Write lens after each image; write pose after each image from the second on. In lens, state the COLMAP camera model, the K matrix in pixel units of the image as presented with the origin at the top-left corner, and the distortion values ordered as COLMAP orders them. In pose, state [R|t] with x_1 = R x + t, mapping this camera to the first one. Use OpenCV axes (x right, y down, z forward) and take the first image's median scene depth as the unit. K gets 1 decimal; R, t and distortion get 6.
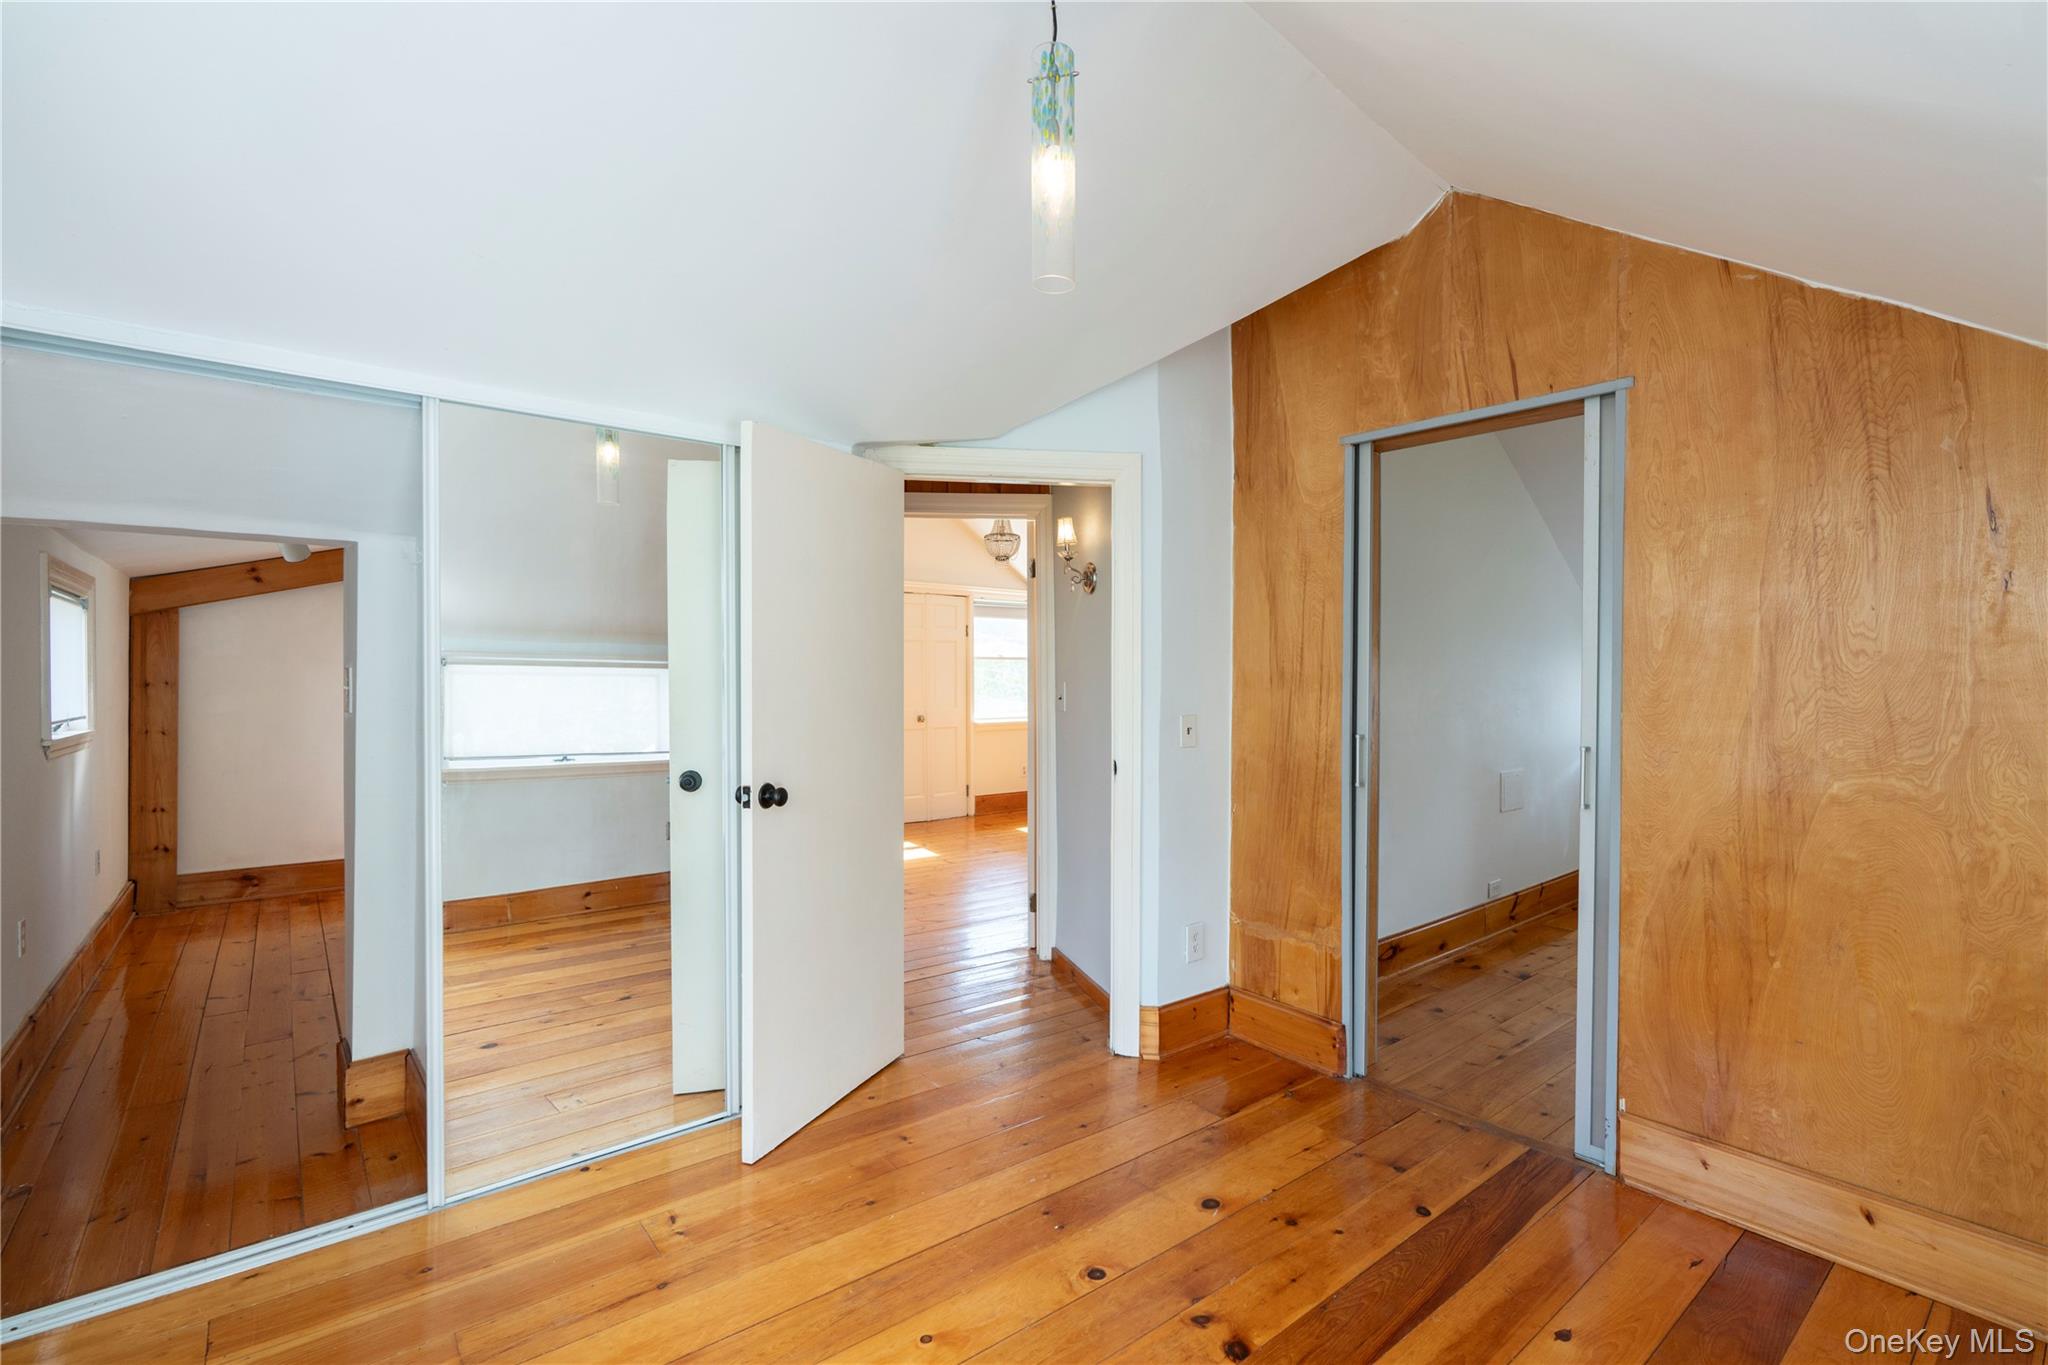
lens RADIAL K [[931.1, 0, 1099.9], [0, 931.1, 688.4], [0, 0, 1]] dist [-0.002464, -0.000053]
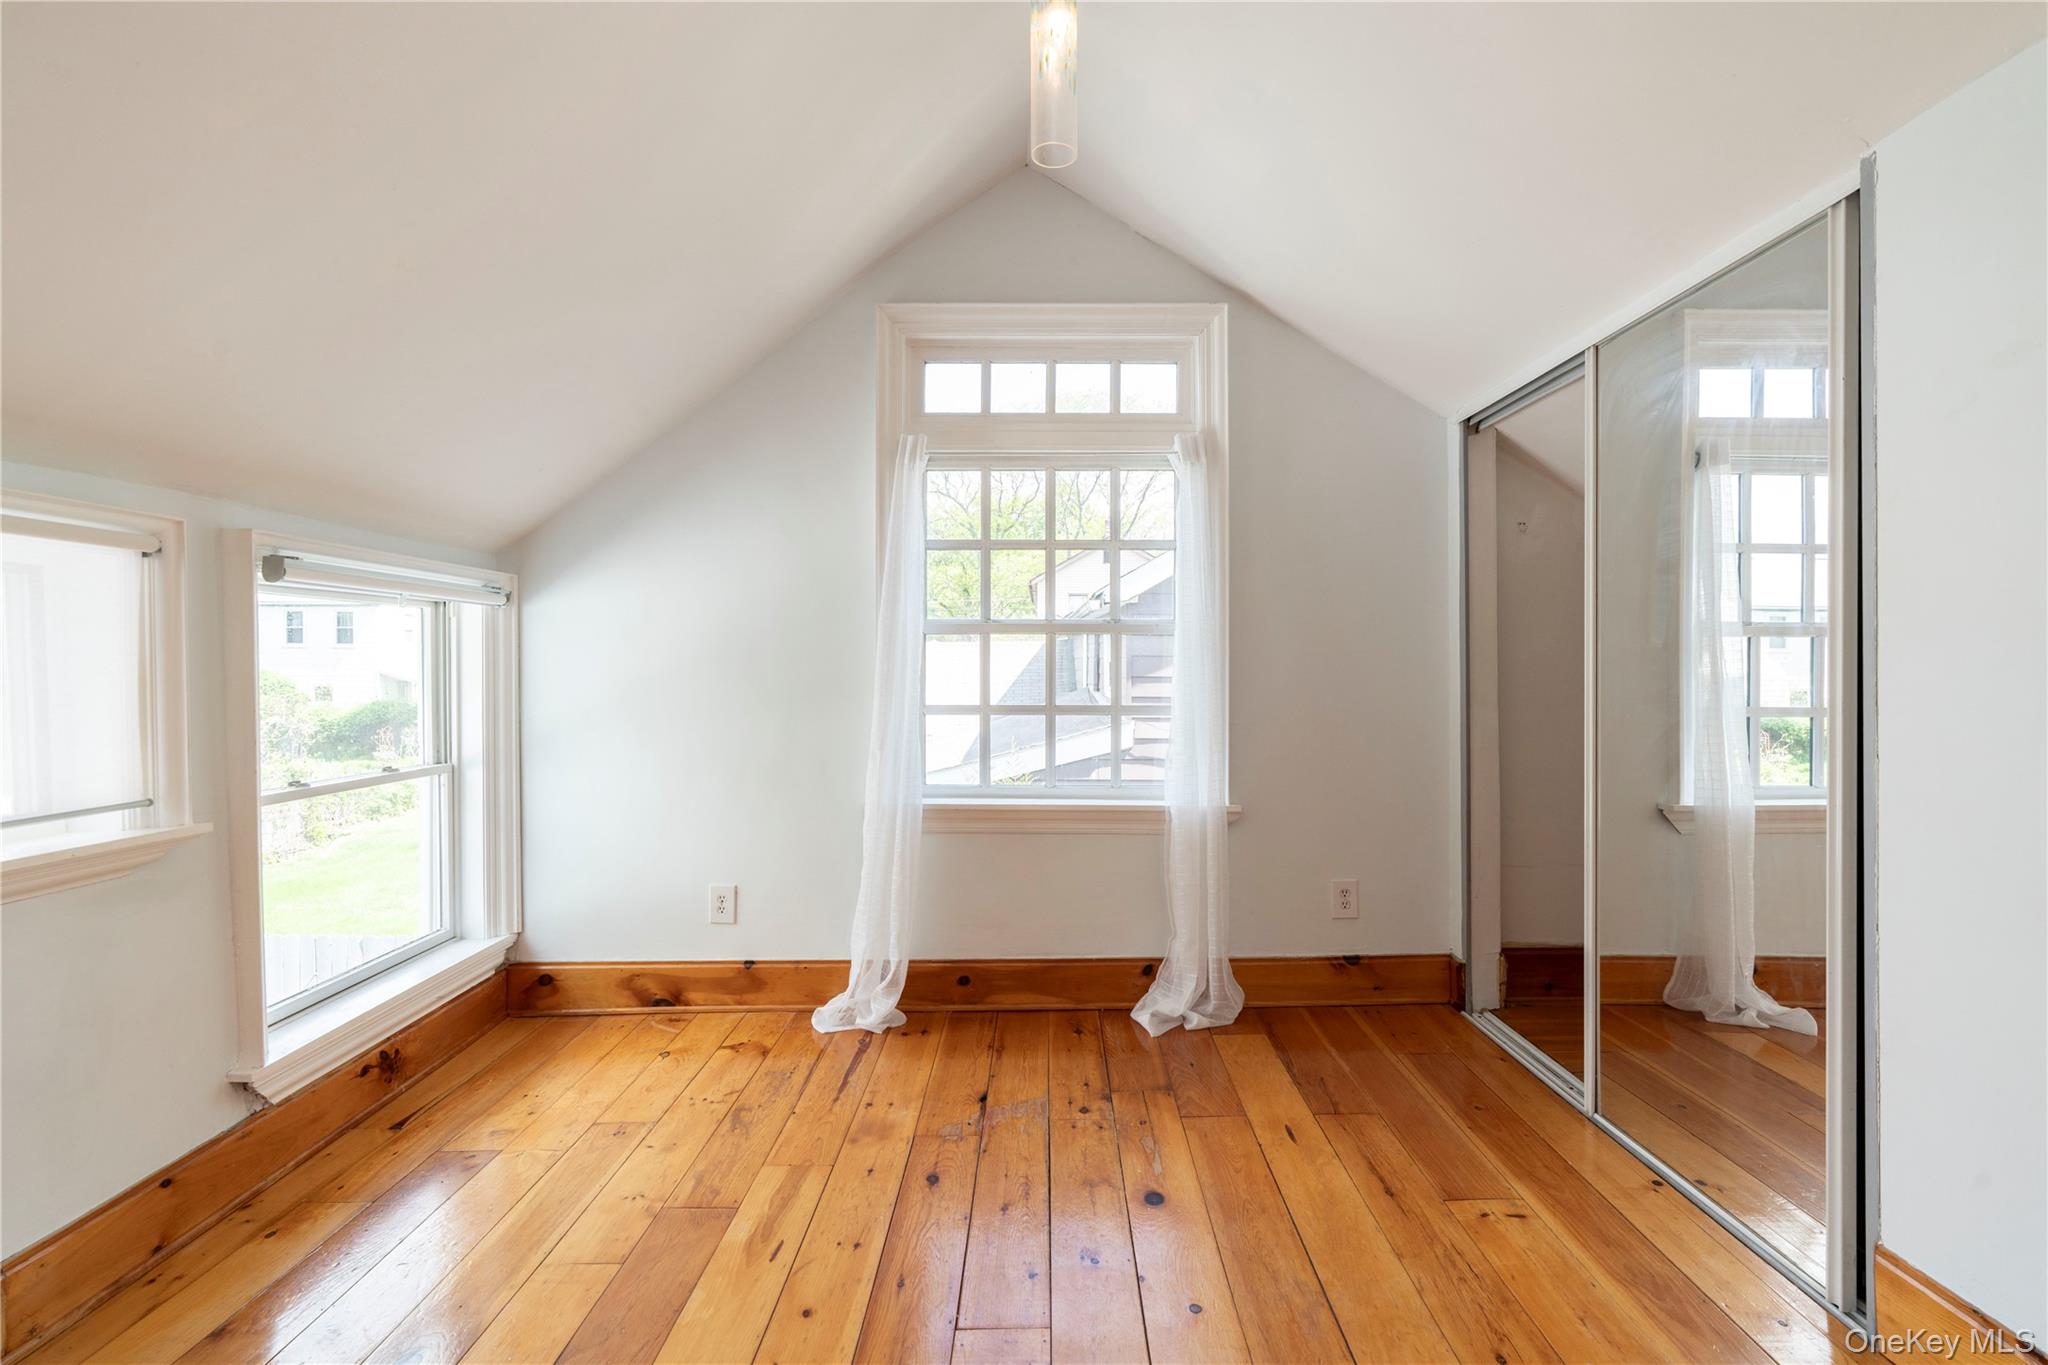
lens RADIAL K [[946.9, 0, 1018.5], [0, 946.9, 679.4], [0, 0, 1]] dist [-0.002792, 0.001339]
pose [[-0.669049, 0.007992, -0.743175, 0.514638], [-0.003400, 0.999899, 0.013814, 0.051656], [0.743210, 0.011770, -0.668954, 1.224235]]
